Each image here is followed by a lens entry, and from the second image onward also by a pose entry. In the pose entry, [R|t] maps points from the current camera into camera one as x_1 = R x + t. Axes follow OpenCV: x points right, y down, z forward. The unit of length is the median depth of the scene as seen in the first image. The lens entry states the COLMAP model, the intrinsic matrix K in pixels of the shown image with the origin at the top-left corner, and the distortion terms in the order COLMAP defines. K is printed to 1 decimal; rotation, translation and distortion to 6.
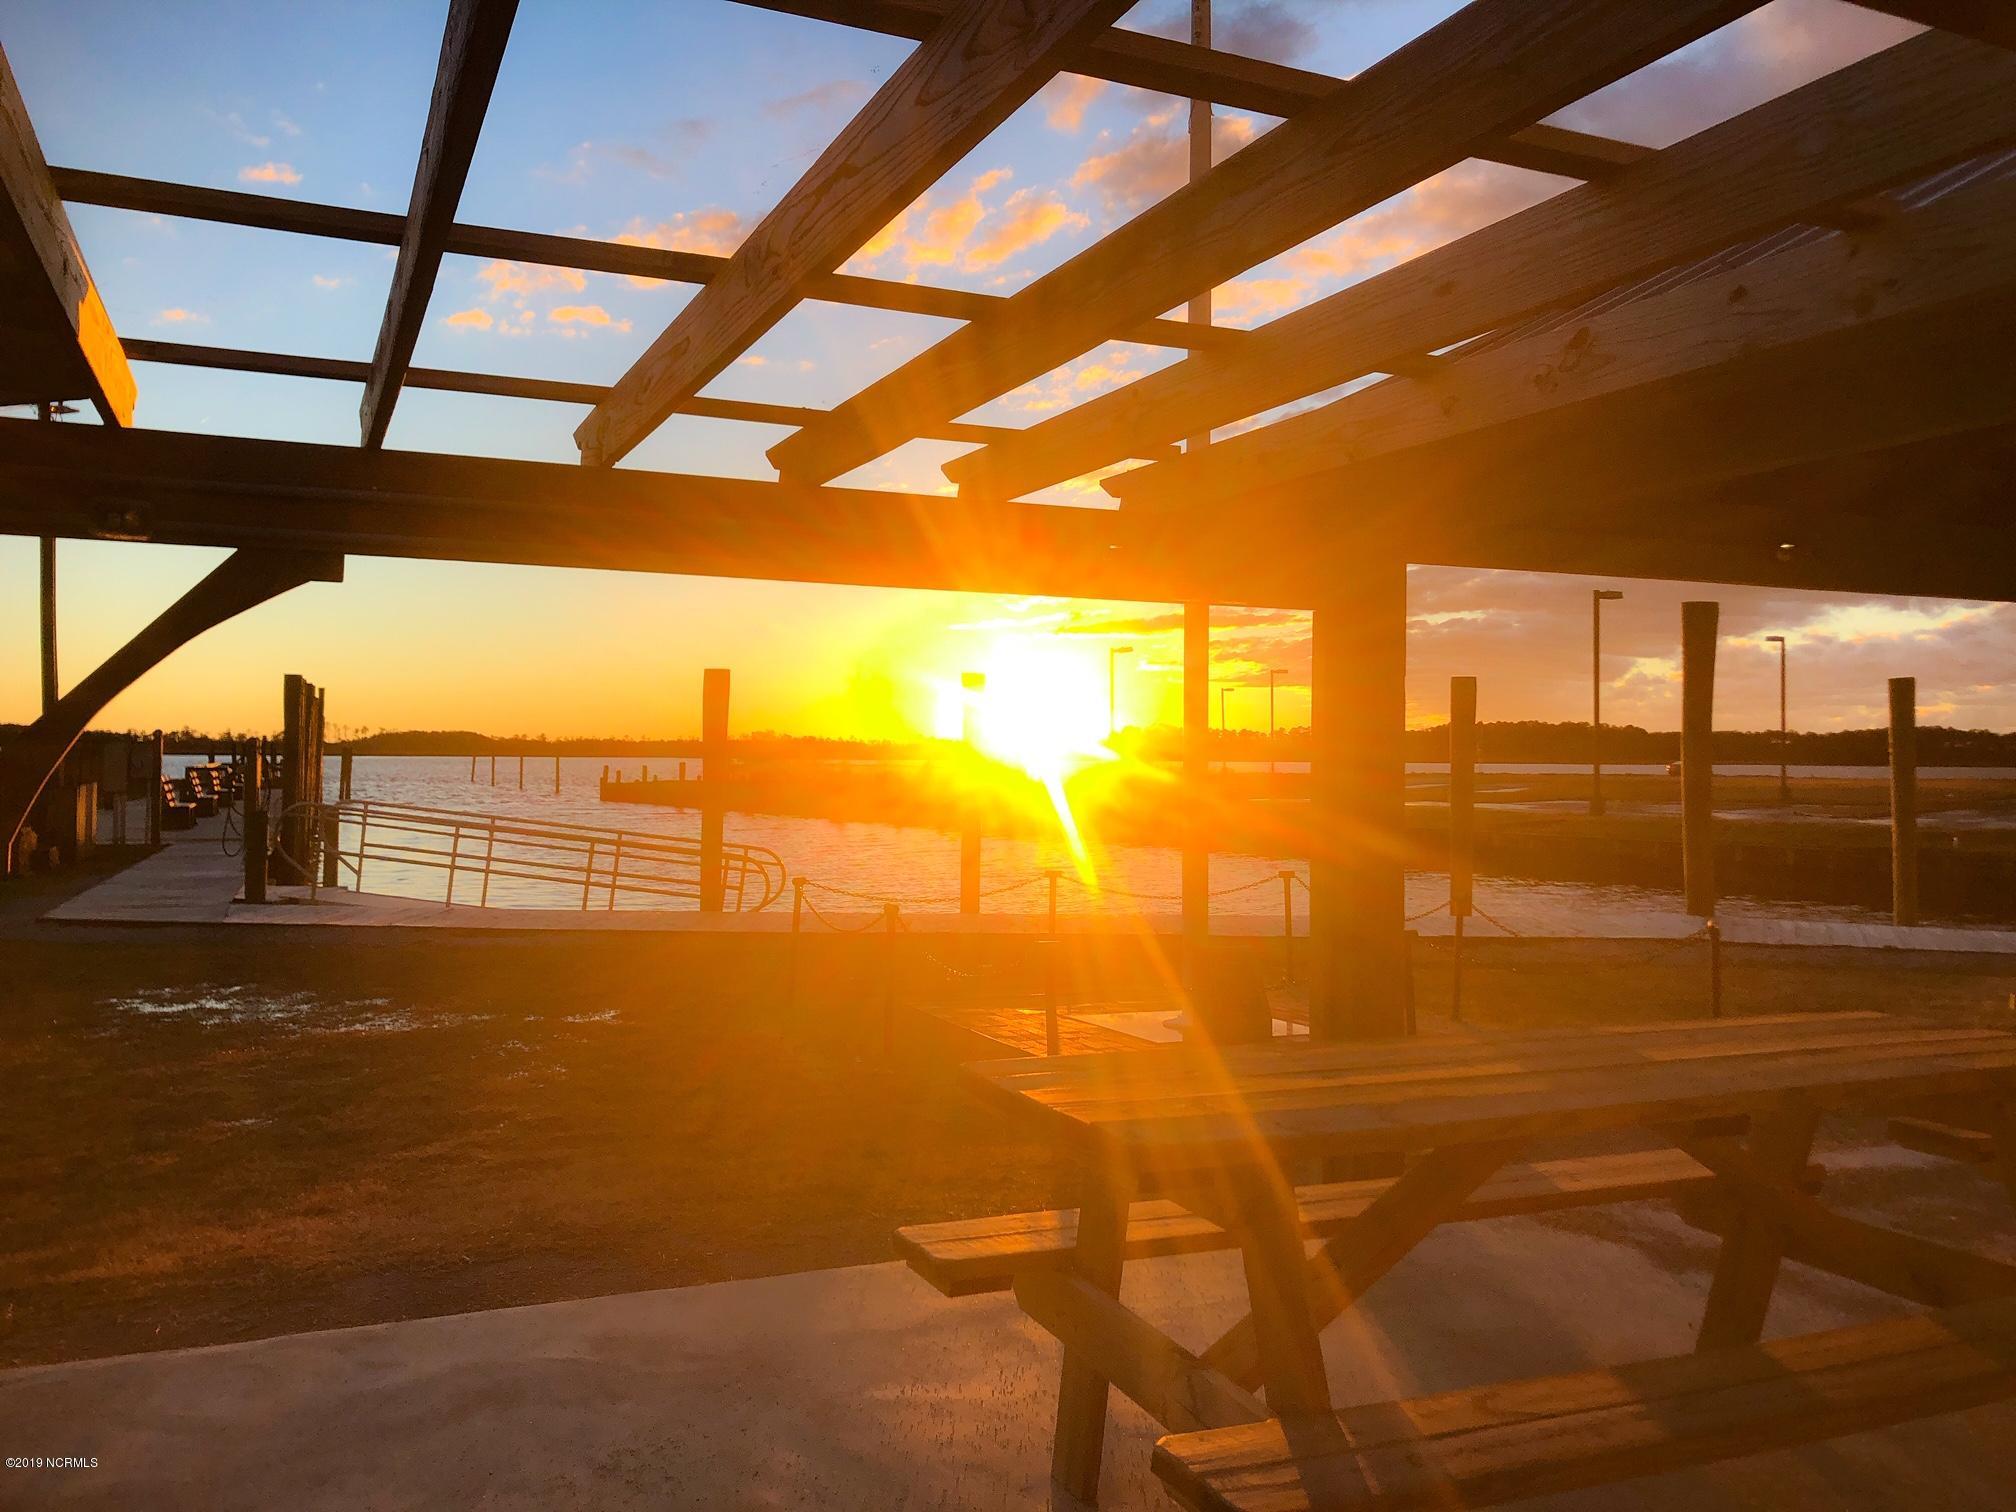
lens RADIAL K [[1638.3, 0, 1008.0], [0, 1638.3, 756.0], [0, 0, 1]] dist [0.003090, 0.005250]
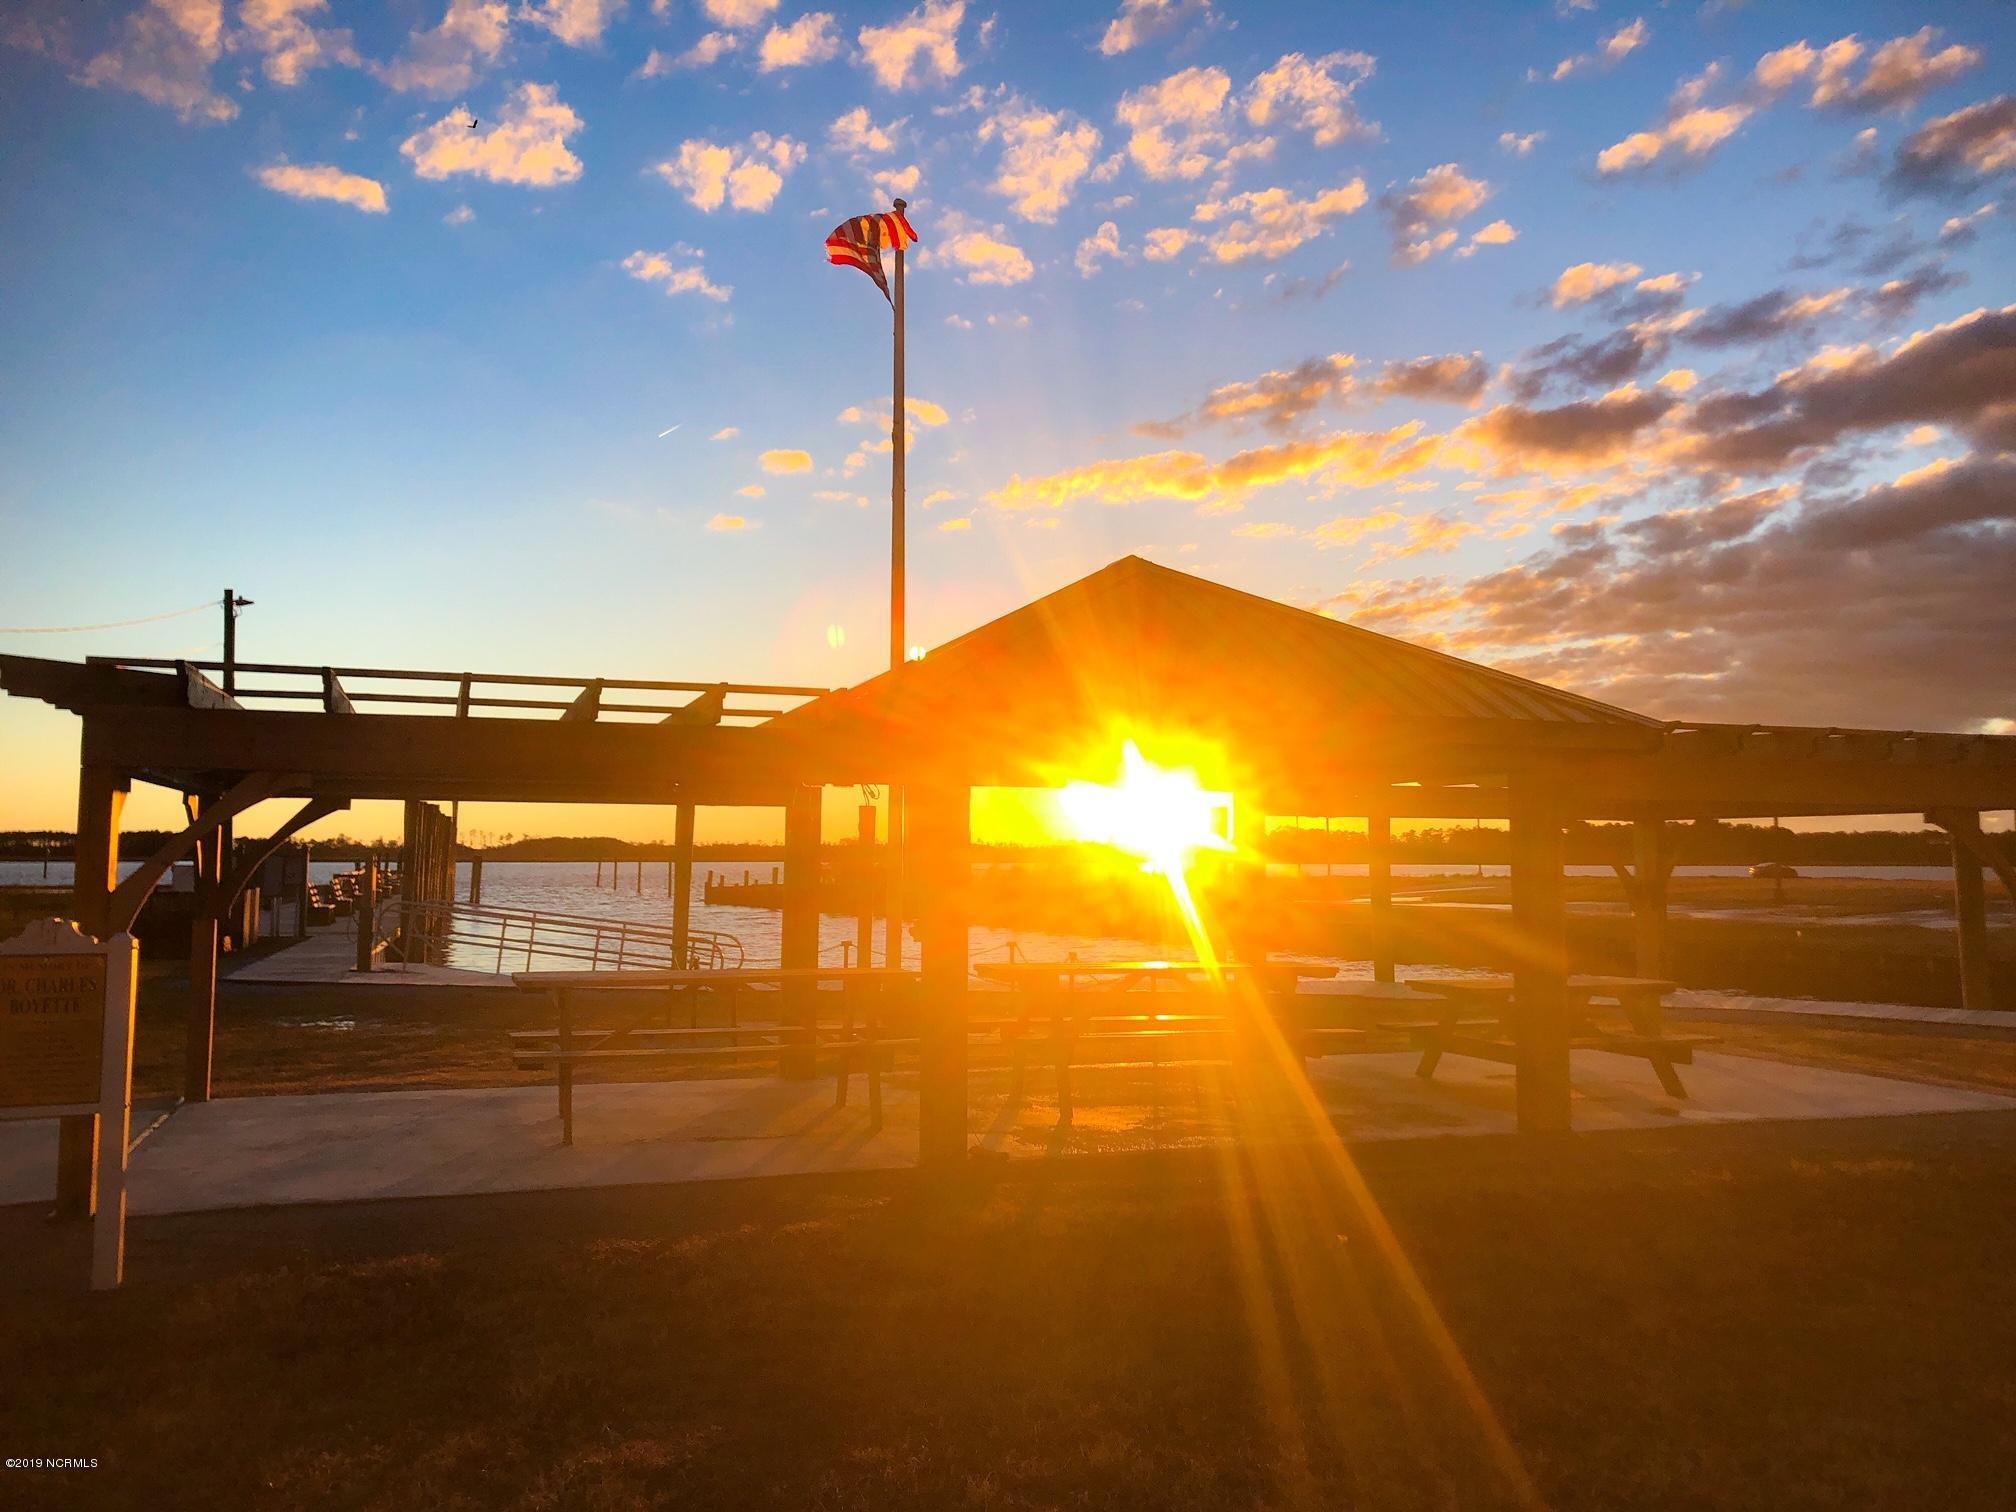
lens RADIAL K [[1668.2, 0, 1008.0], [0, 1668.2, 756.0], [0, 0, 1]] dist [0.014902, 0.002273]
pose [[0.996235, -0.009405, -0.086185, 0.101820], [0.004105, 0.998101, -0.061463, -0.002763], [0.086600, 0.060878, 0.994381, -0.183424]]
